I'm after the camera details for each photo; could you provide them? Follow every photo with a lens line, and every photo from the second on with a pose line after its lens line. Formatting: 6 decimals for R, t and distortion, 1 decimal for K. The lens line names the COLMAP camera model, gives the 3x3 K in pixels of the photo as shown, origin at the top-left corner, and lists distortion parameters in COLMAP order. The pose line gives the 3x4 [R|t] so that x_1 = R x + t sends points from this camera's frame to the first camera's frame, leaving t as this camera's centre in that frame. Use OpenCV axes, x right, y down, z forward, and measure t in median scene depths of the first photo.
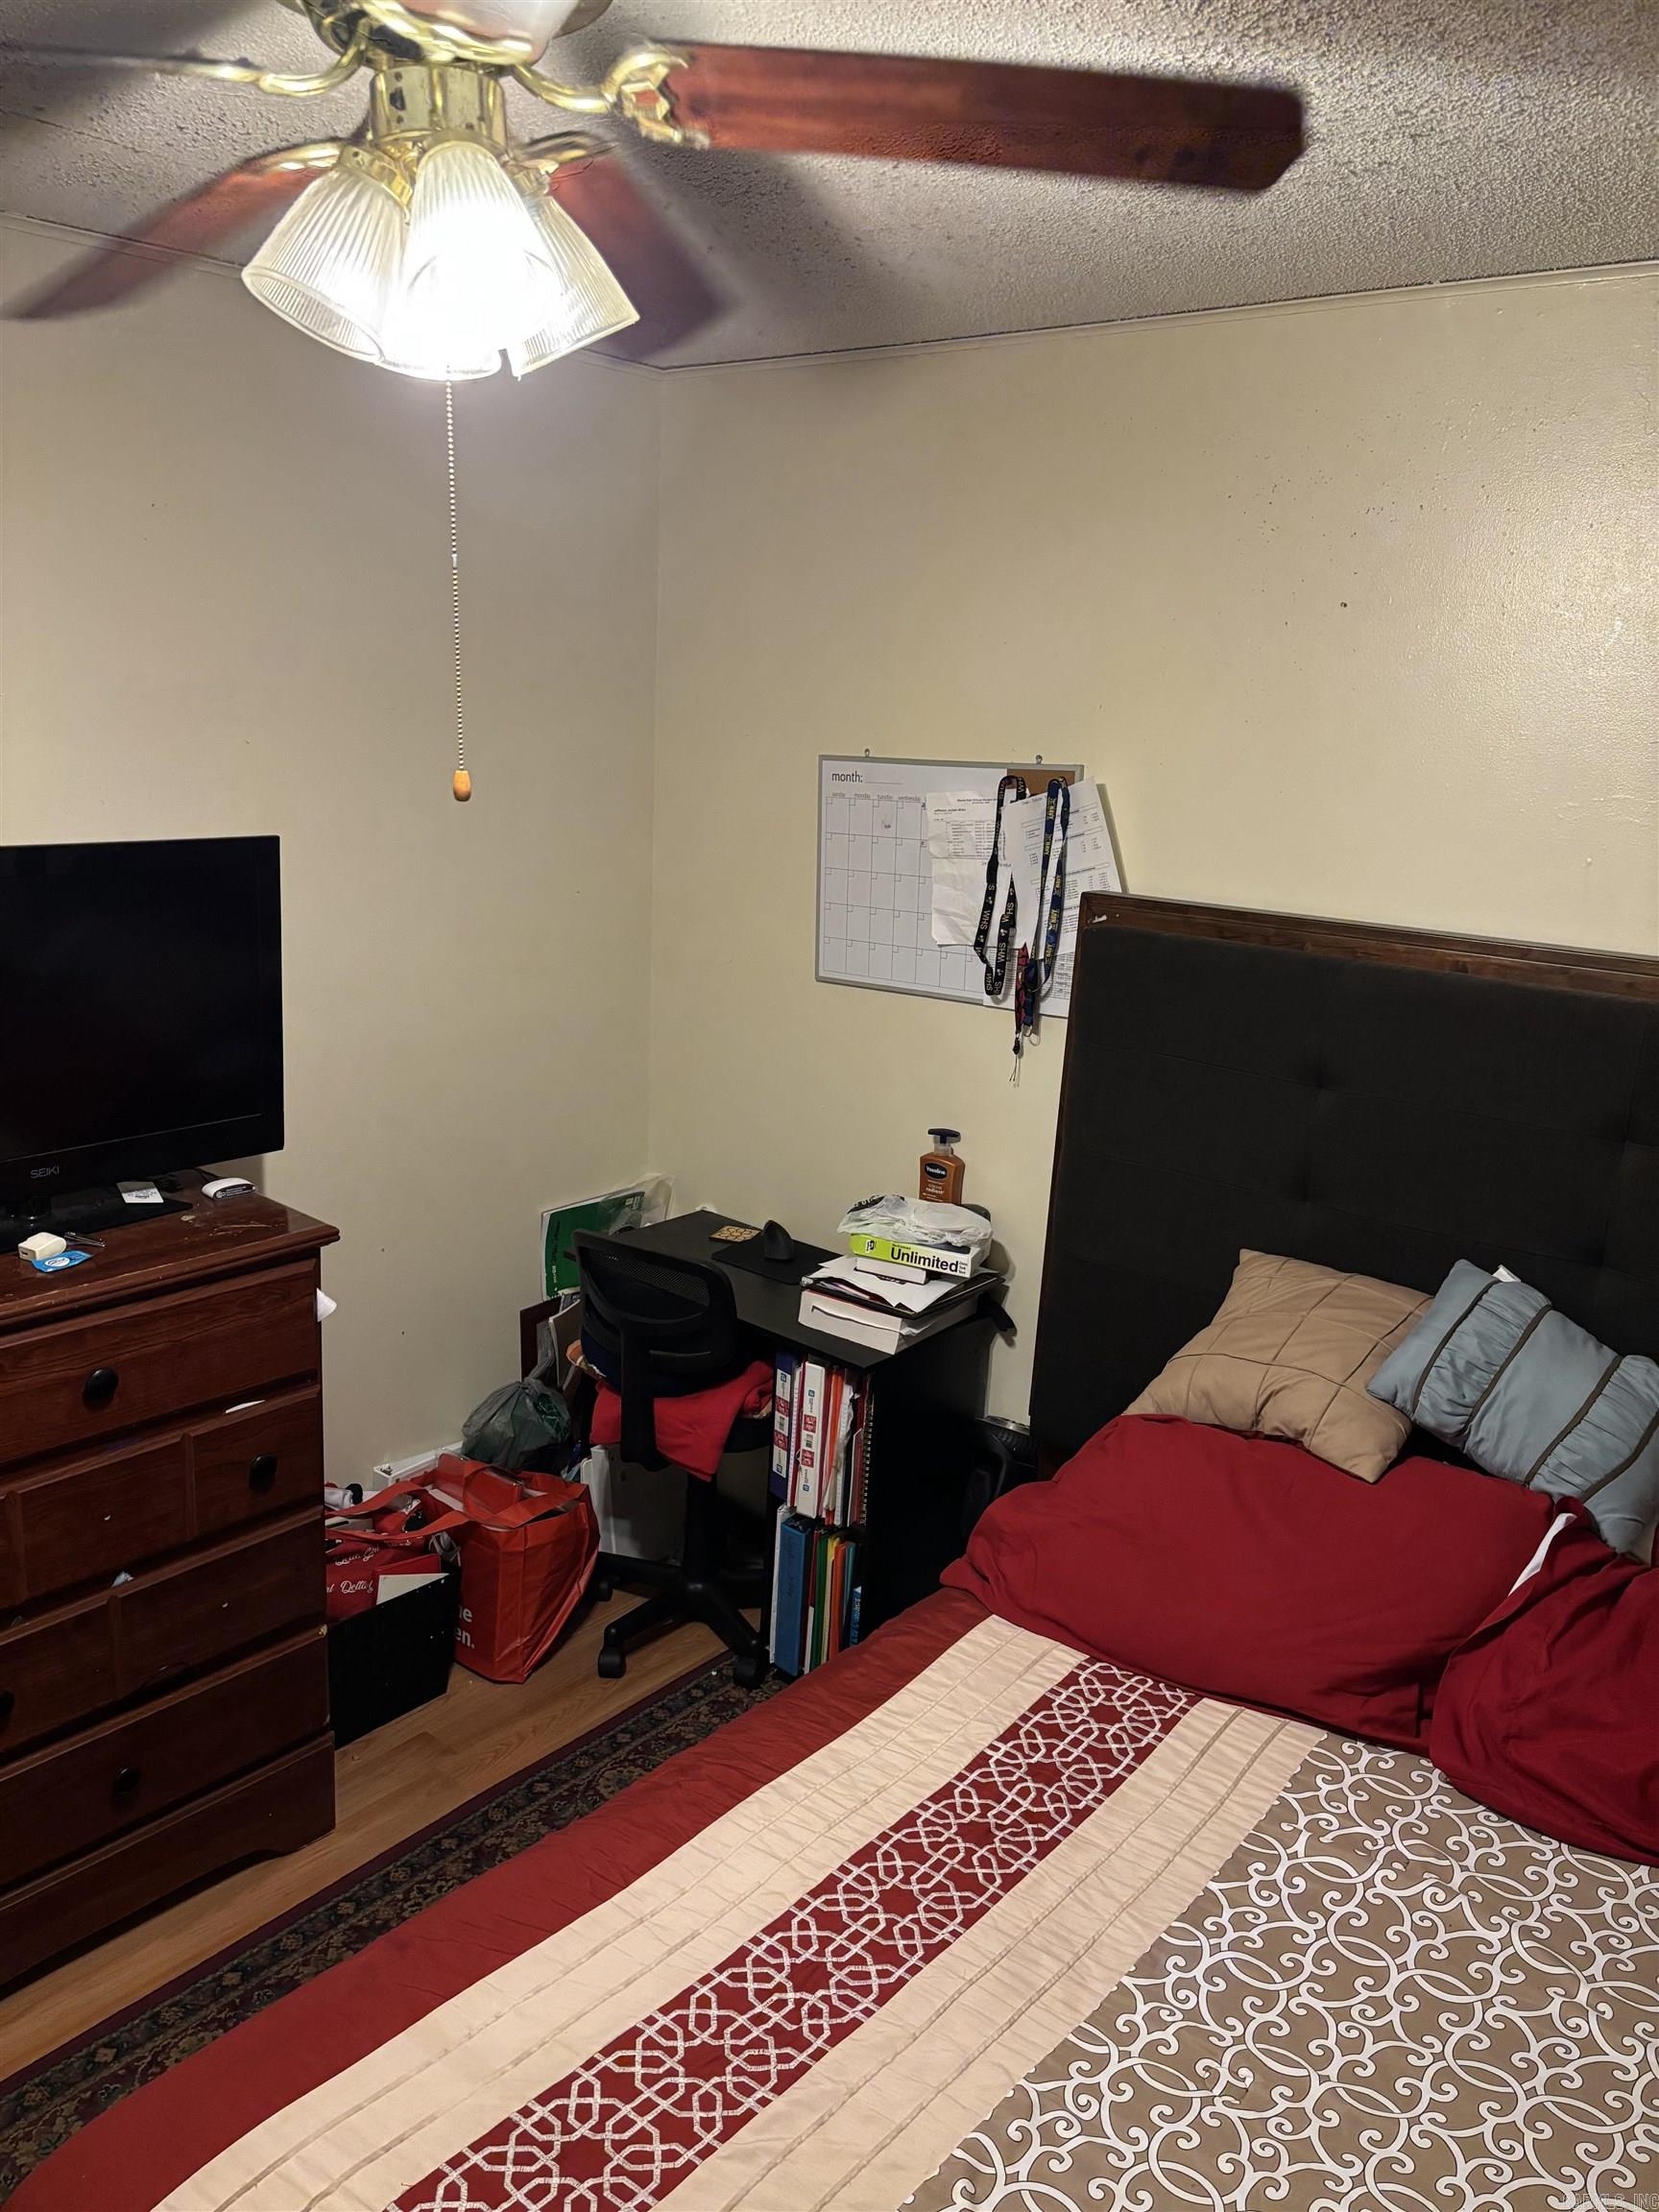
lens RADIAL K [[1686.2, 0, 834.3], [0, 1686.2, 1108.3], [0, 0, 1]] dist [0.034429, -0.025540]
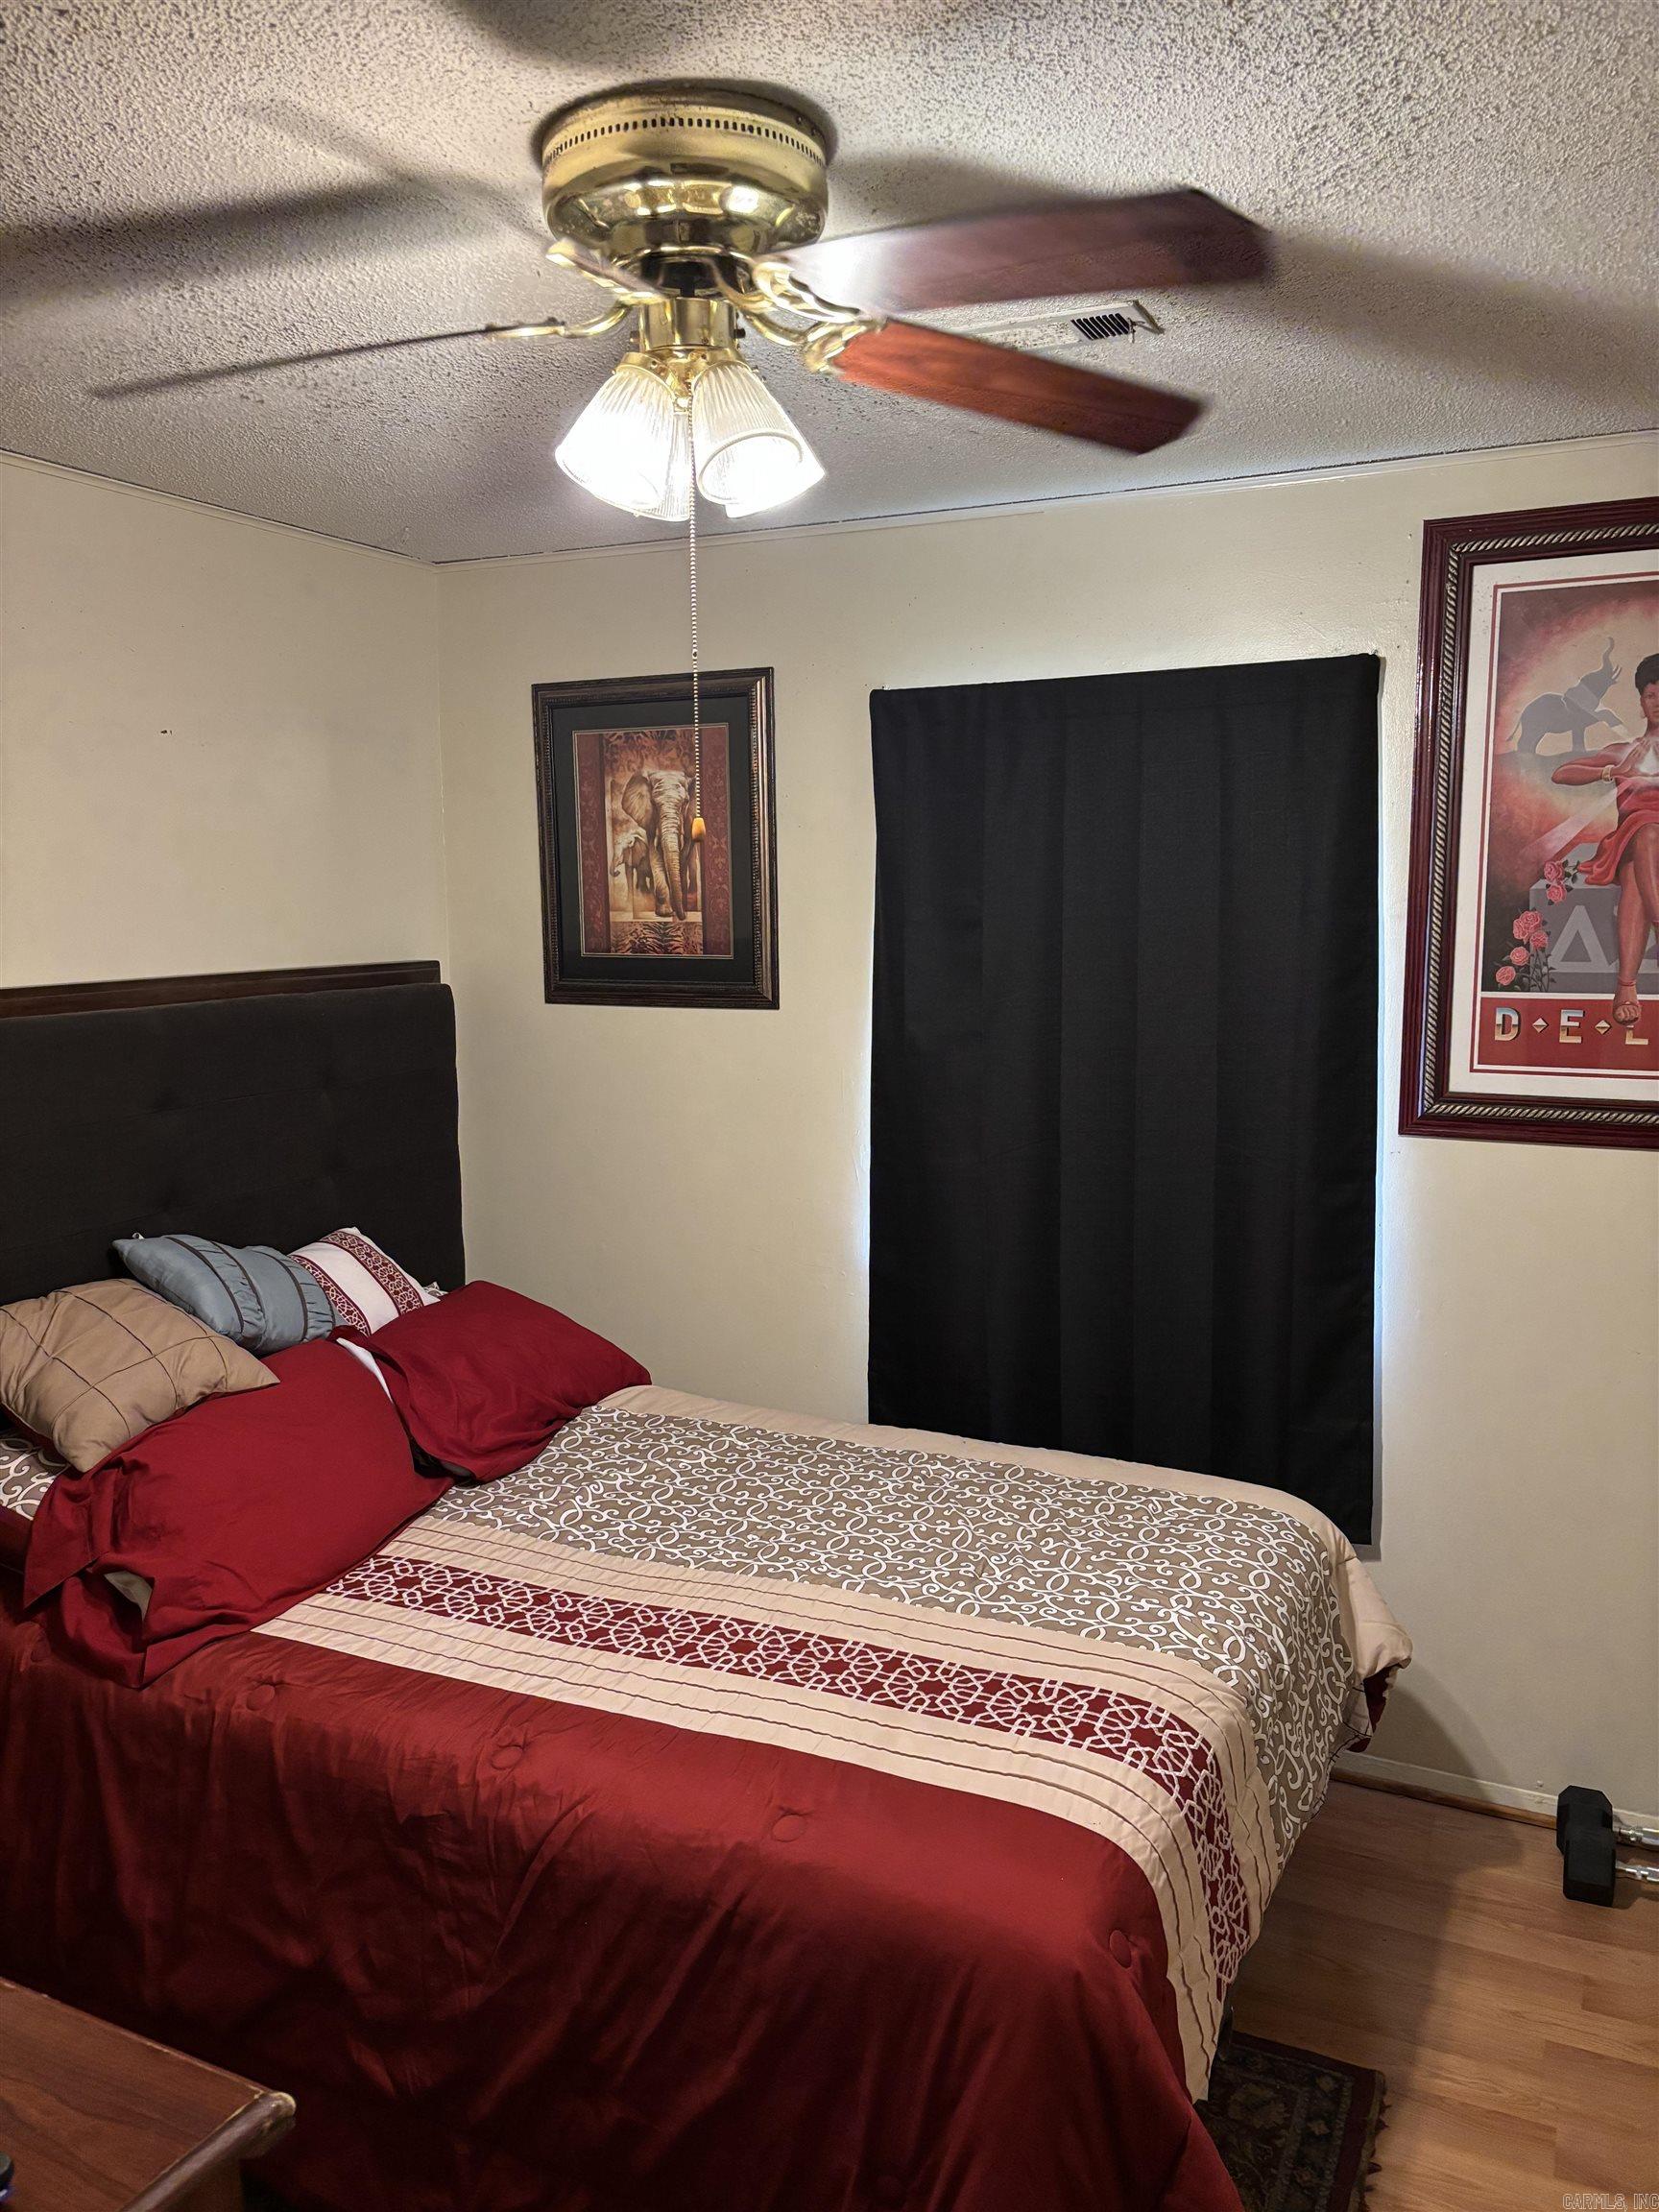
lens RADIAL K [[1686.2, 0, 835.4], [0, 1686.2, 1108.4], [0, 0, 1]] dist [0.034429, -0.025540]
pose [[-0.254529, -0.166462, 0.952631, -1.159036], [0.225500, 0.947703, 0.225852, -0.204415], [-0.940407, 0.272304, -0.203681, 0.946900]]
